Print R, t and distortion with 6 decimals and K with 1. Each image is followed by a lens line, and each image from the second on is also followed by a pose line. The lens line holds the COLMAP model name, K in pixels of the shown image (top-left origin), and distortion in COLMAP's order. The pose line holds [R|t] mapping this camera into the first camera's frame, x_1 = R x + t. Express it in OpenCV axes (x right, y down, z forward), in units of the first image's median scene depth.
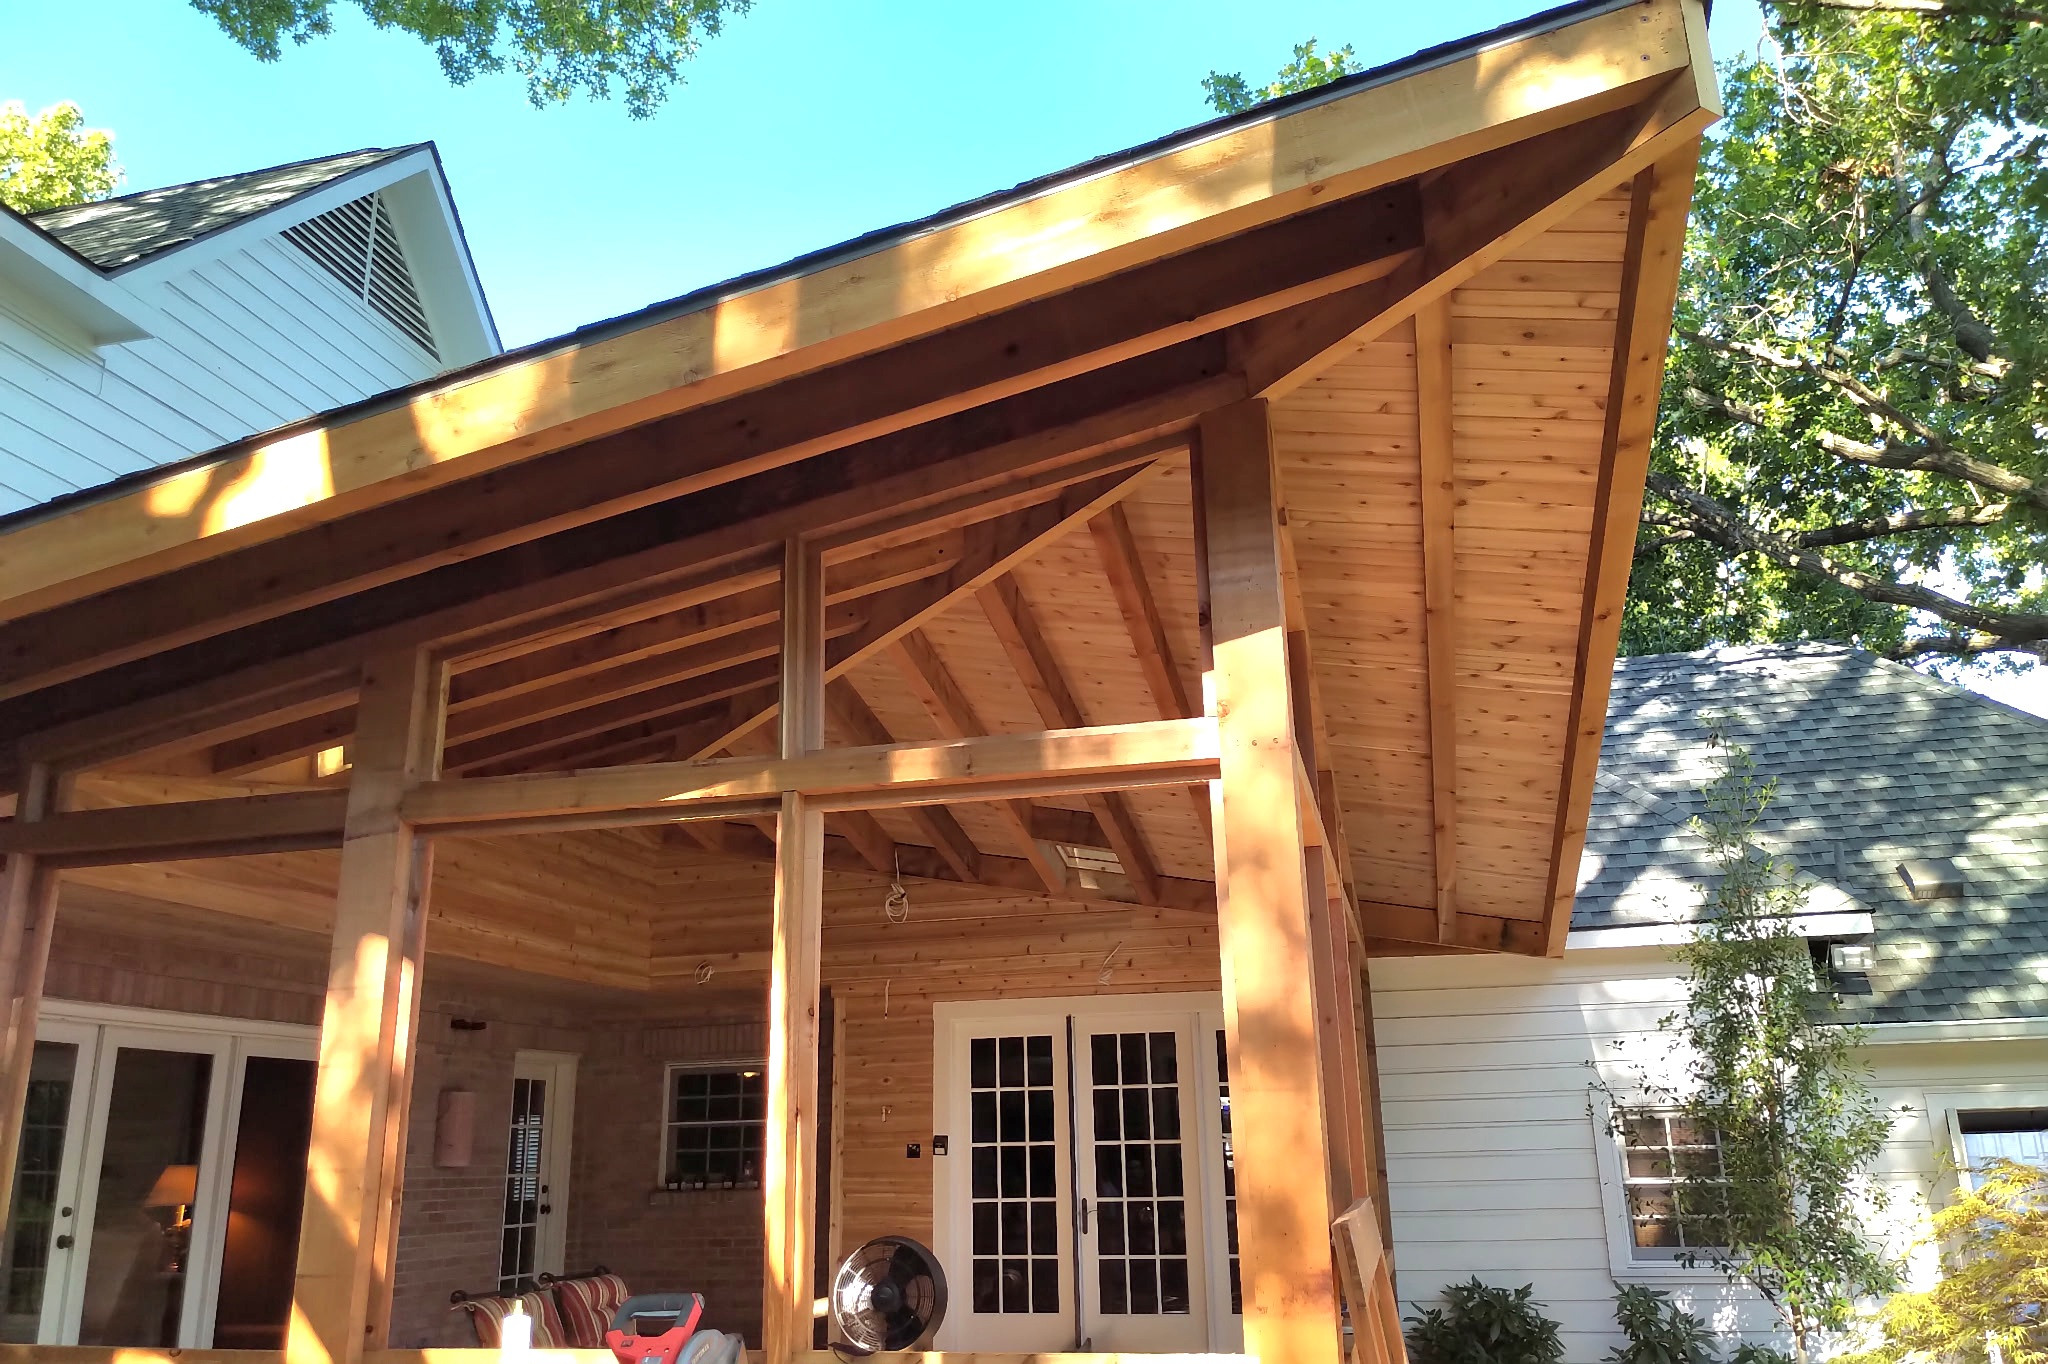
lens RADIAL K [[1579.9, 0, 1023.0], [0, 1579.9, 660.8], [0, 0, 1]] dist [0.020977, -0.039630]
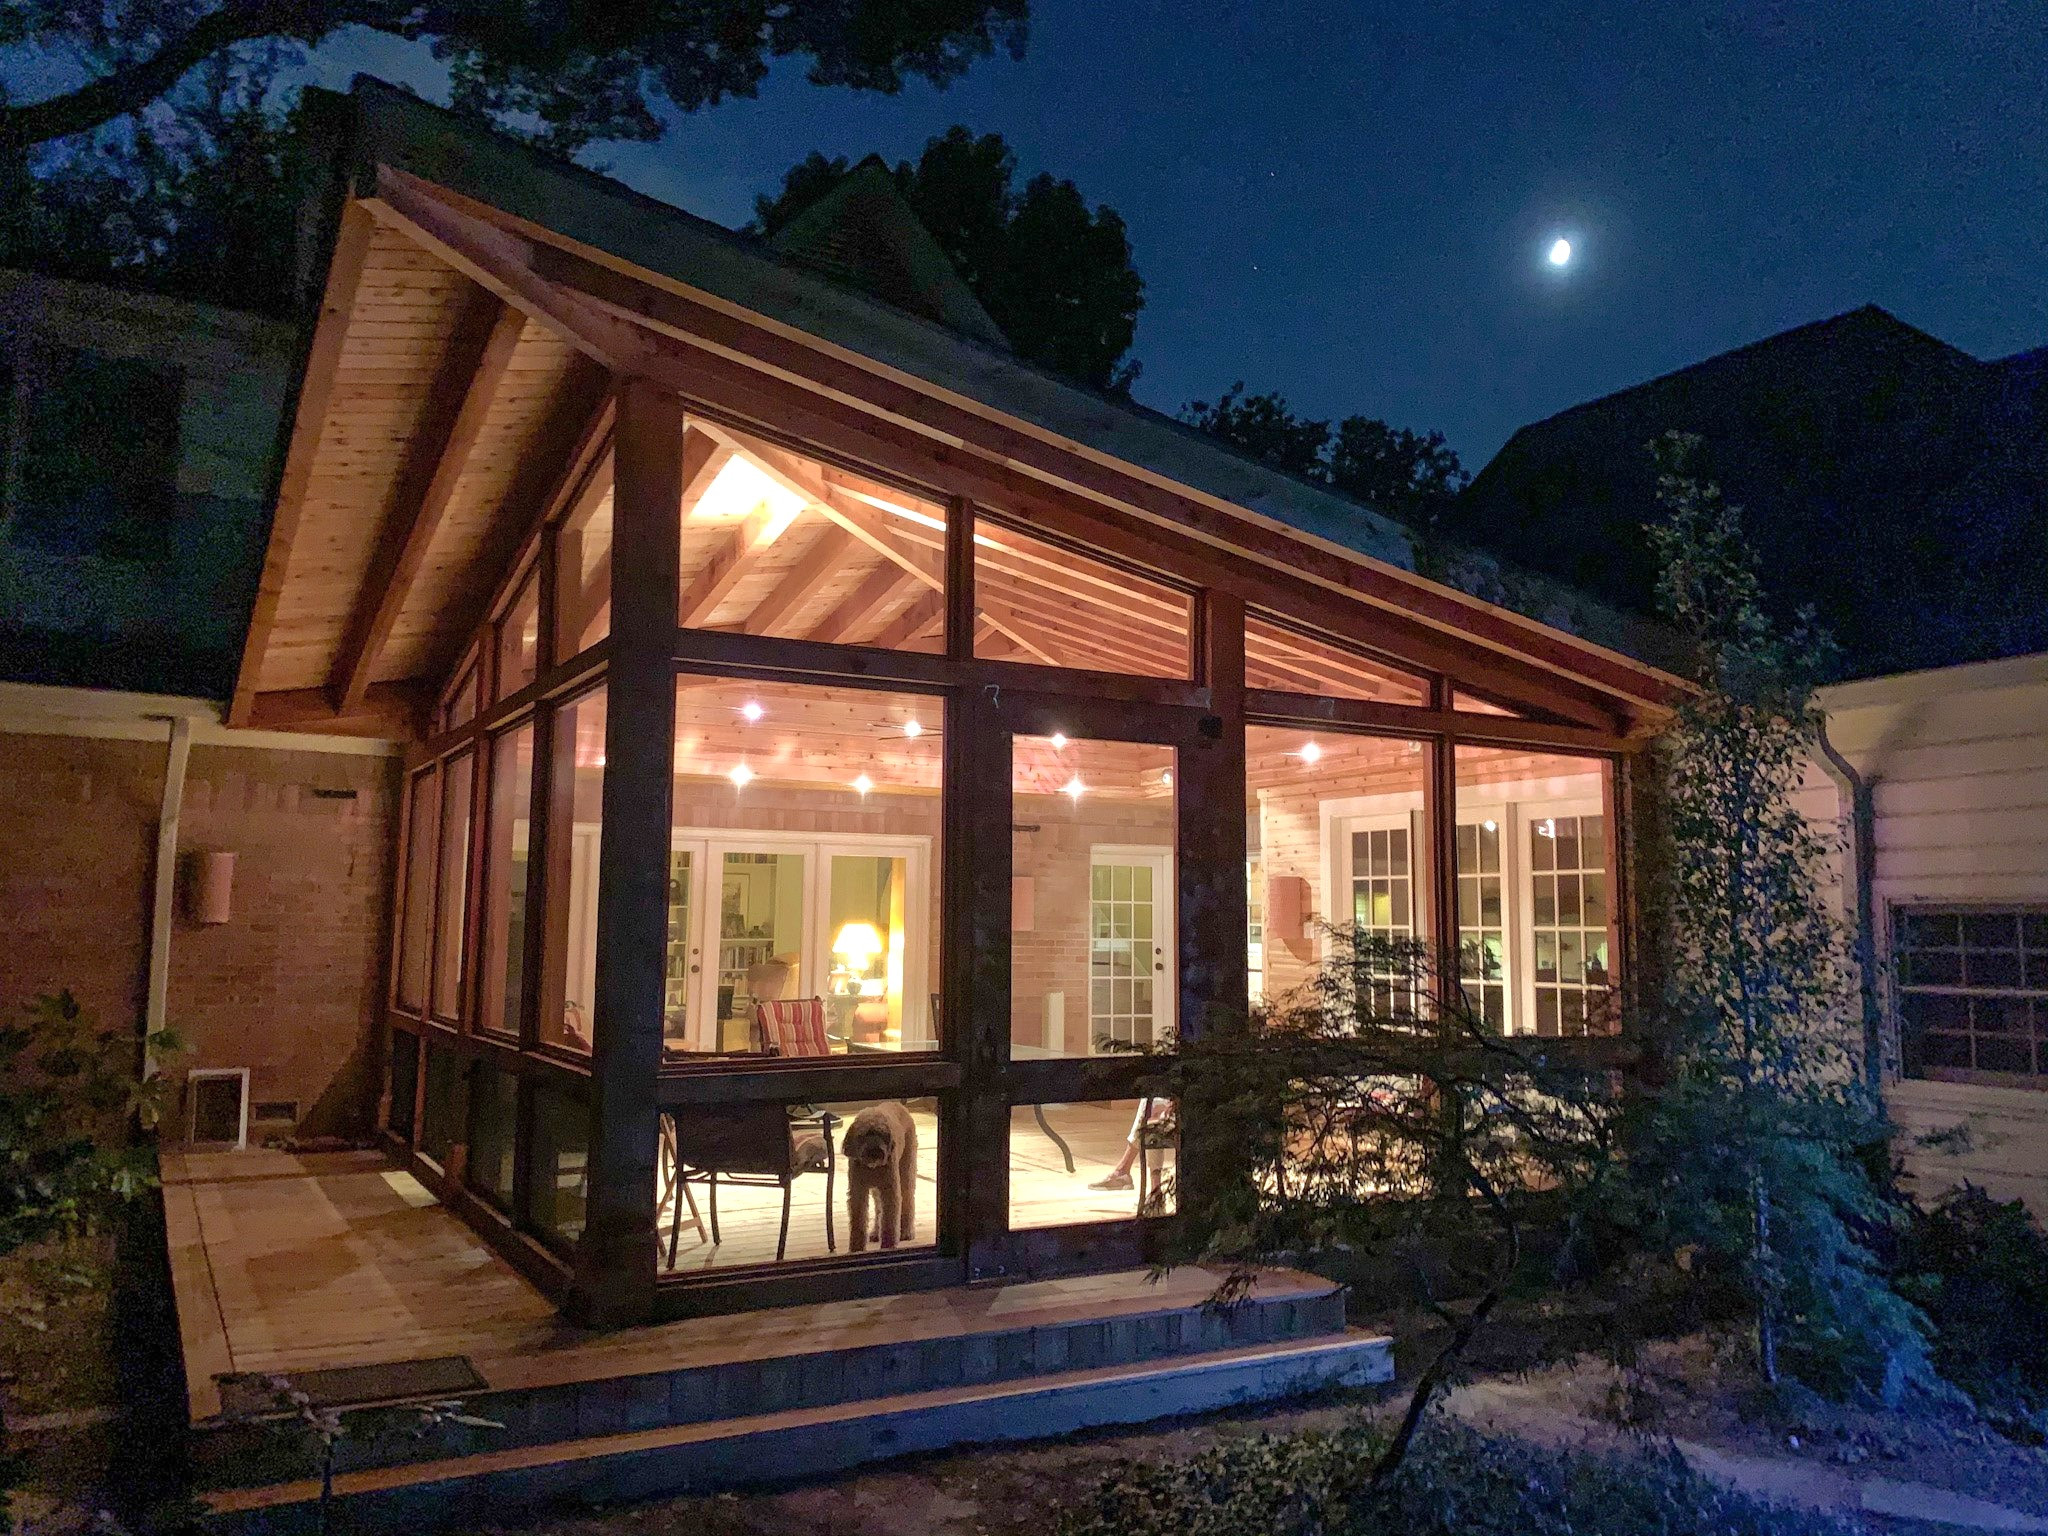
lens RADIAL K [[1548.8, 0, 1025.0], [0, 1548.8, 732.1], [0, 0, 1]] dist [0.000165, -0.005765]
pose [[0.686085, -0.066832, -0.724445, 0.618178], [0.196441, 0.975803, 0.096019, 0.030178], [0.700499, -0.208188, 0.682612, 0.146586]]
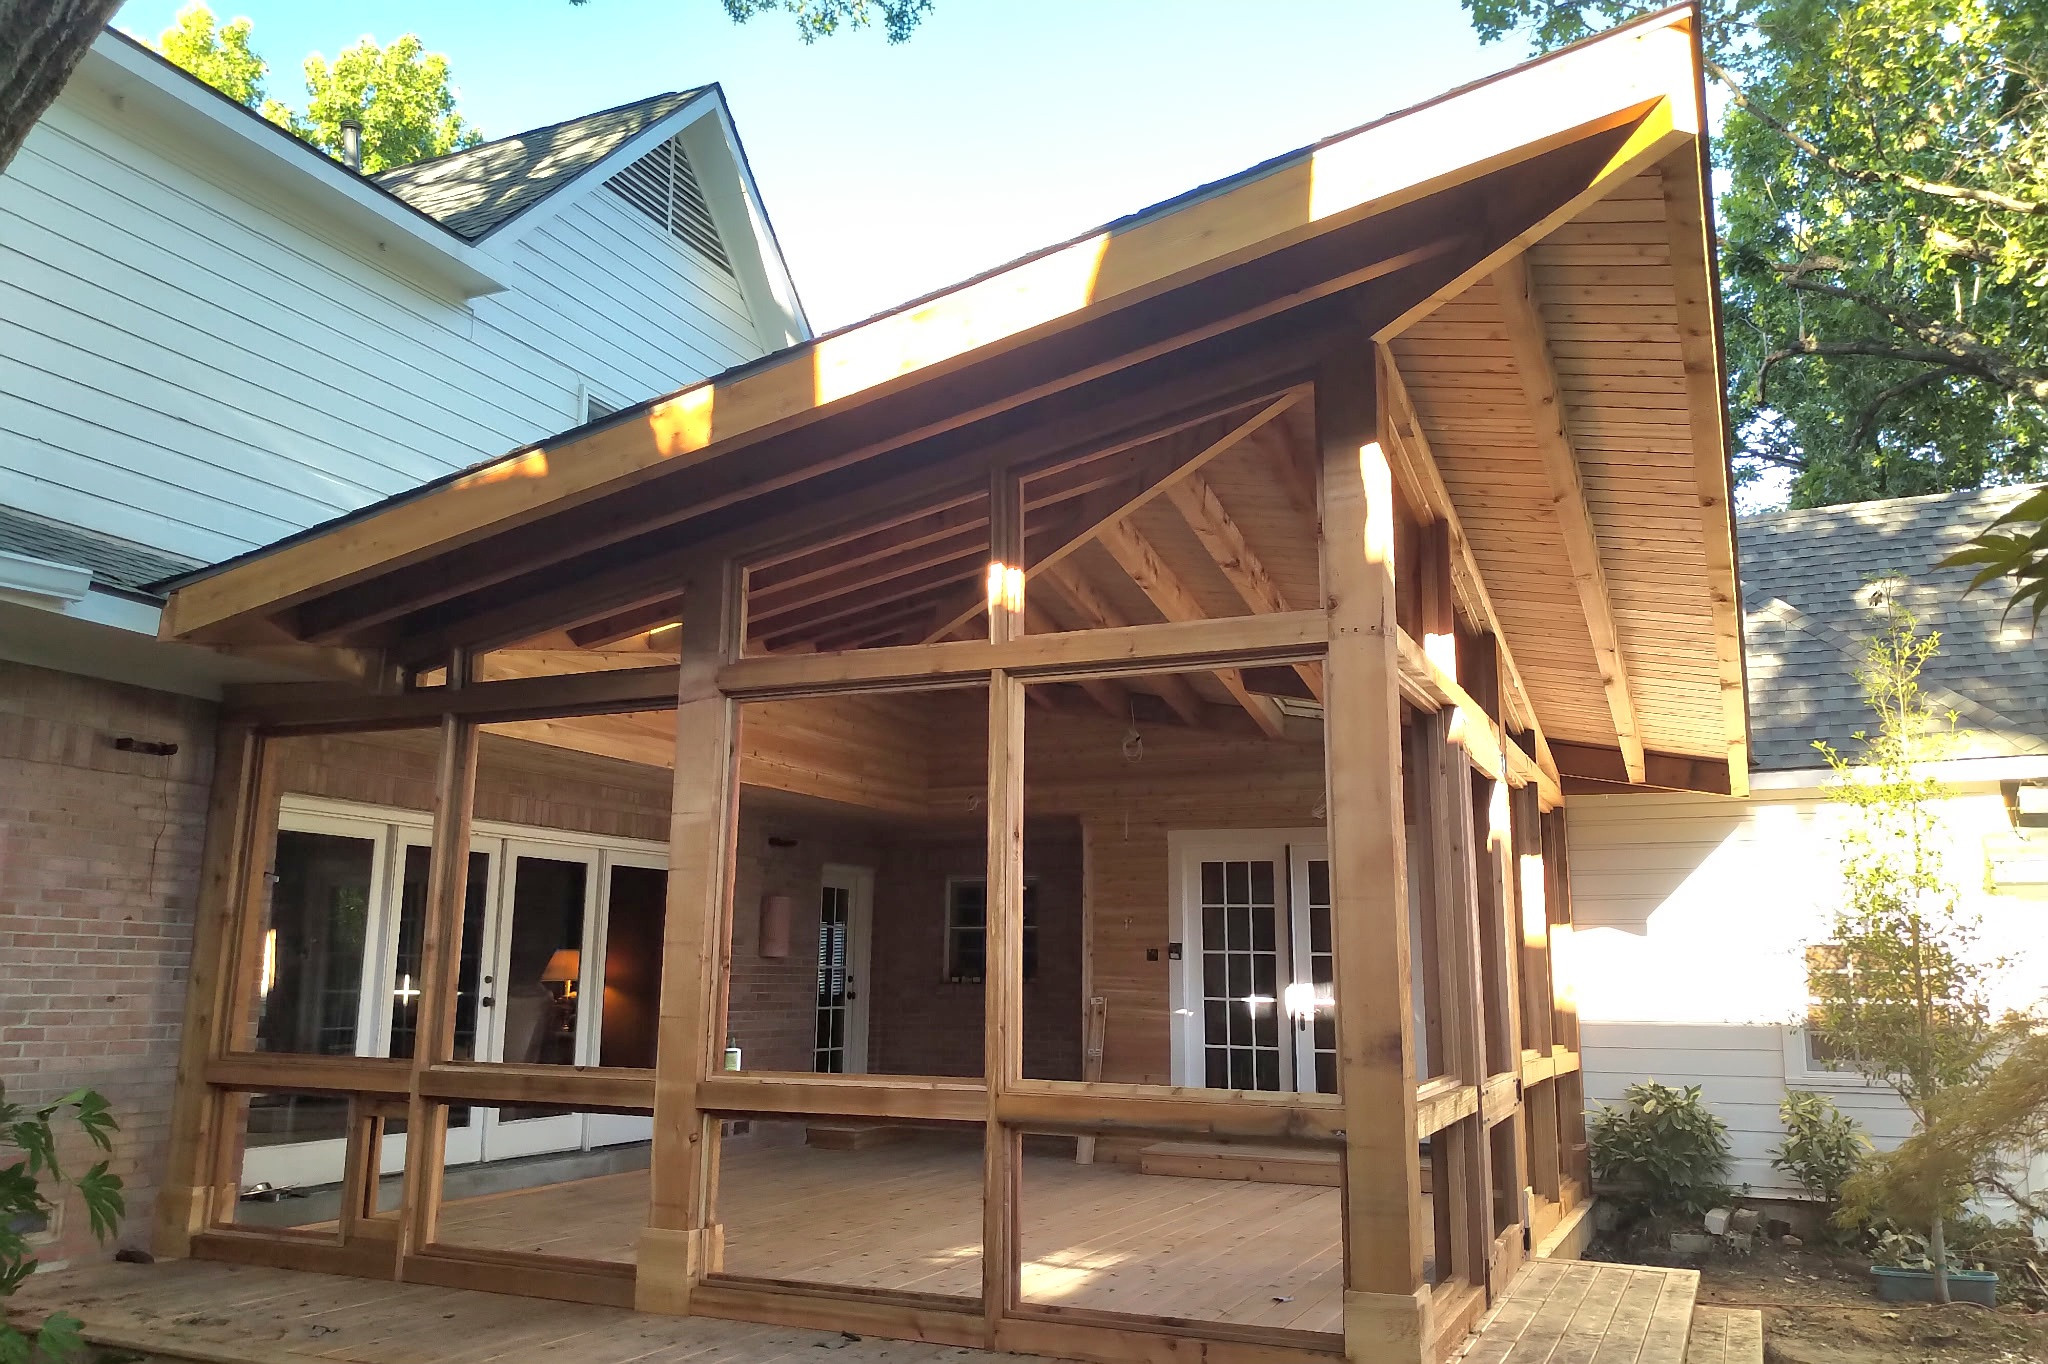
lens RADIAL K [[1579.9, 0, 1037.9], [0, 1579.9, 675.8], [0, 0, 1]] dist [0.020977, -0.039630]
pose [[0.984309, -0.003211, -0.176424, 0.055258], [0.023855, 0.993077, 0.115014, -0.030564], [0.174833, -0.117418, 0.977572, -0.129434]]
